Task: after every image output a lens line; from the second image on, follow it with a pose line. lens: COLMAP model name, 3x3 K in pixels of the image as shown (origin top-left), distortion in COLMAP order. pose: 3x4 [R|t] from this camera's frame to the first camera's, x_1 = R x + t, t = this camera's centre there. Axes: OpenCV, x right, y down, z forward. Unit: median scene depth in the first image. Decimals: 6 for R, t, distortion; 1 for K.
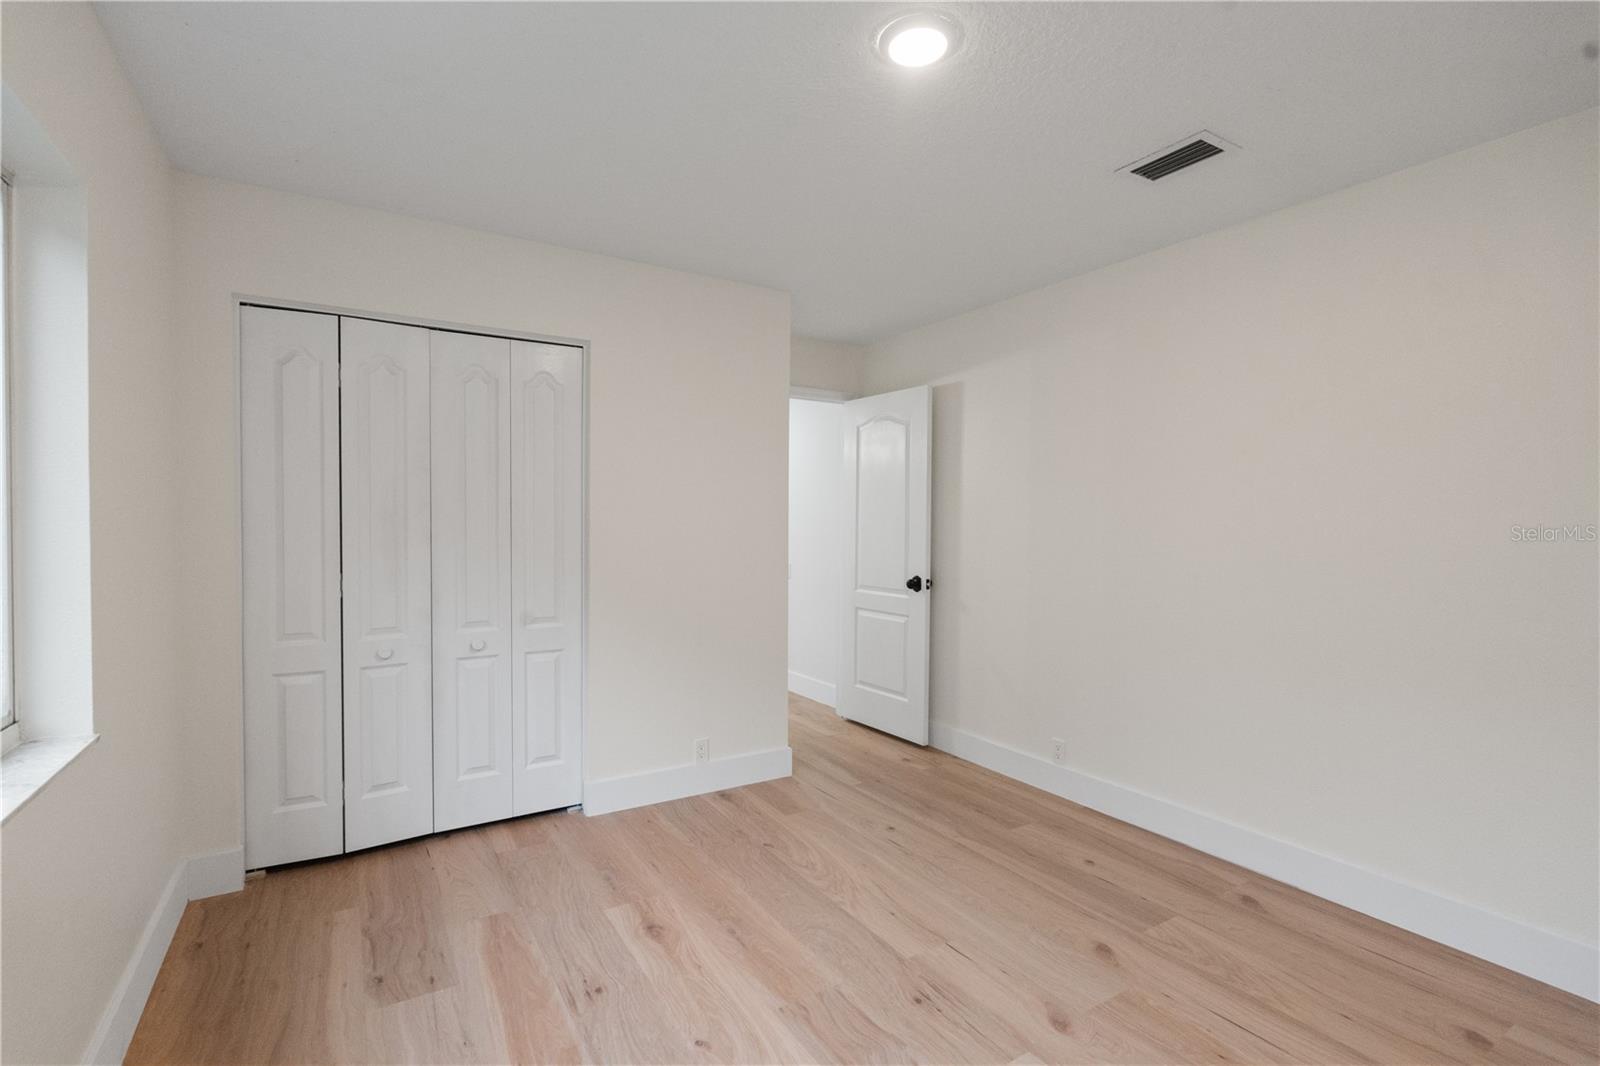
lens RADIAL K [[748.5, 0, 799.4], [0, 748.5, 535.1], [0, 0, 1]] dist [-0.001363, -0.000412]
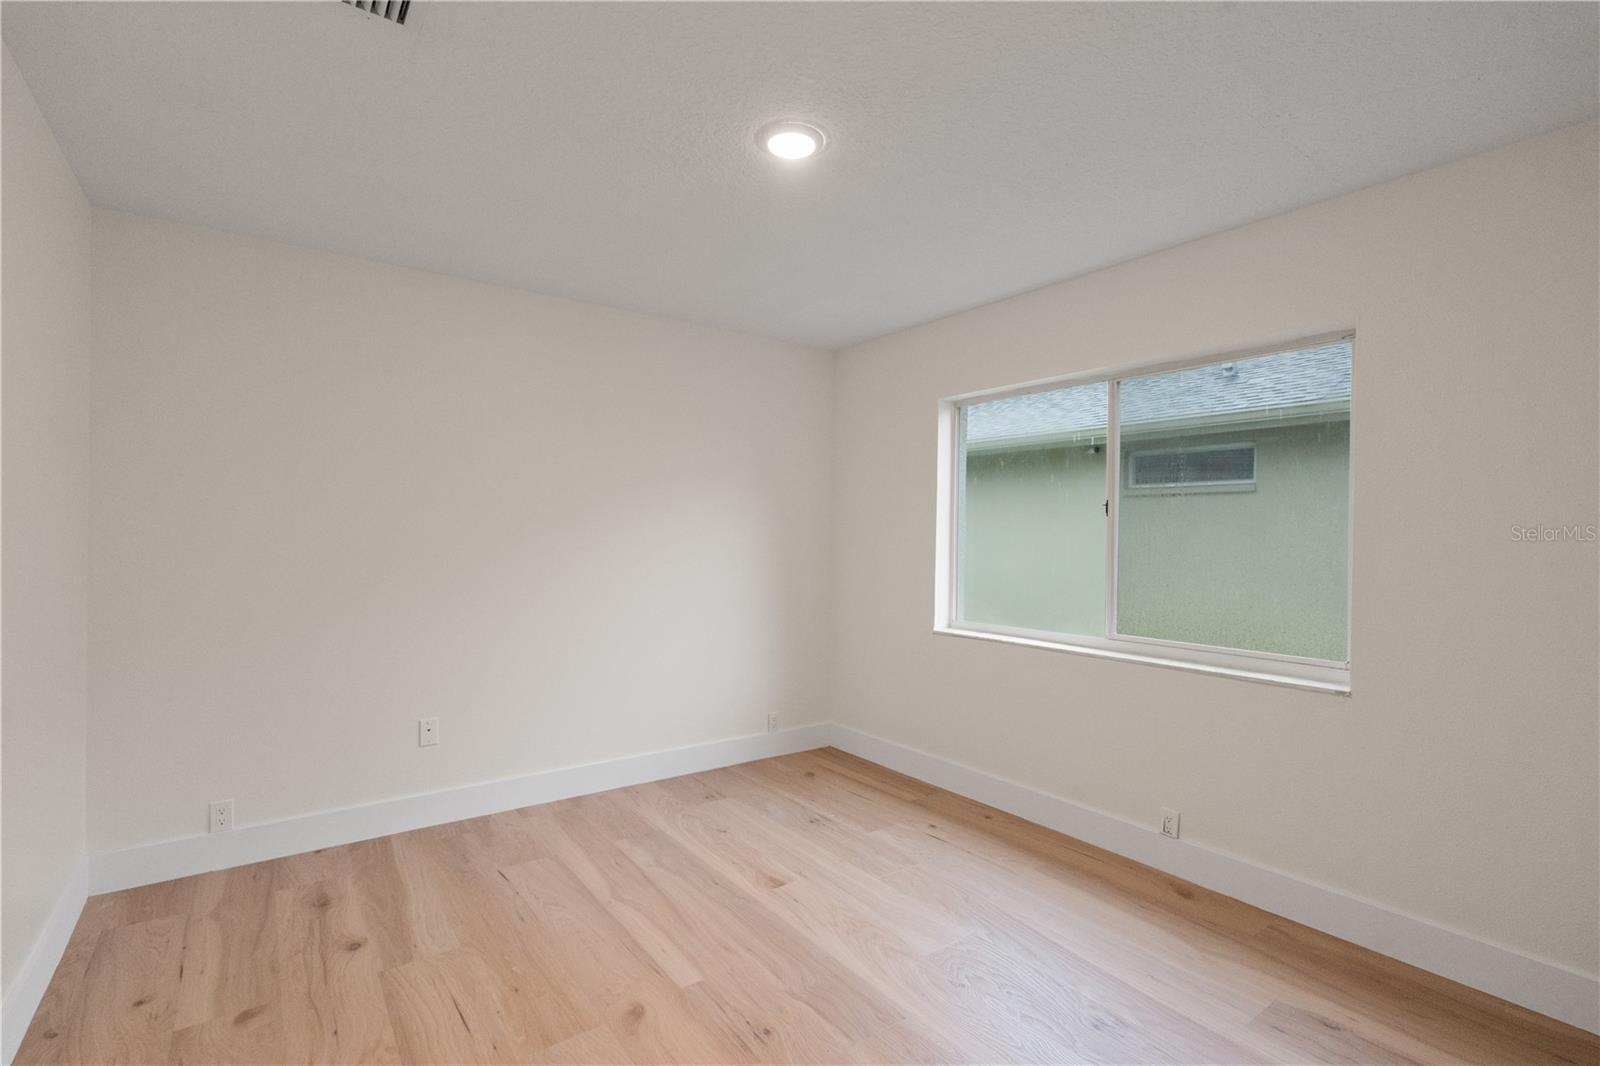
lens RADIAL K [[748.5, 0, 799.4], [0, 748.5, 535.1], [0, 0, 1]] dist [-0.001363, -0.000412]
pose [[-0.996715, -0.014389, -0.079703, 0.213021], [-0.016006, 0.999678, 0.019689, -0.040375], [0.079394, 0.020900, -0.996624, 2.044032]]
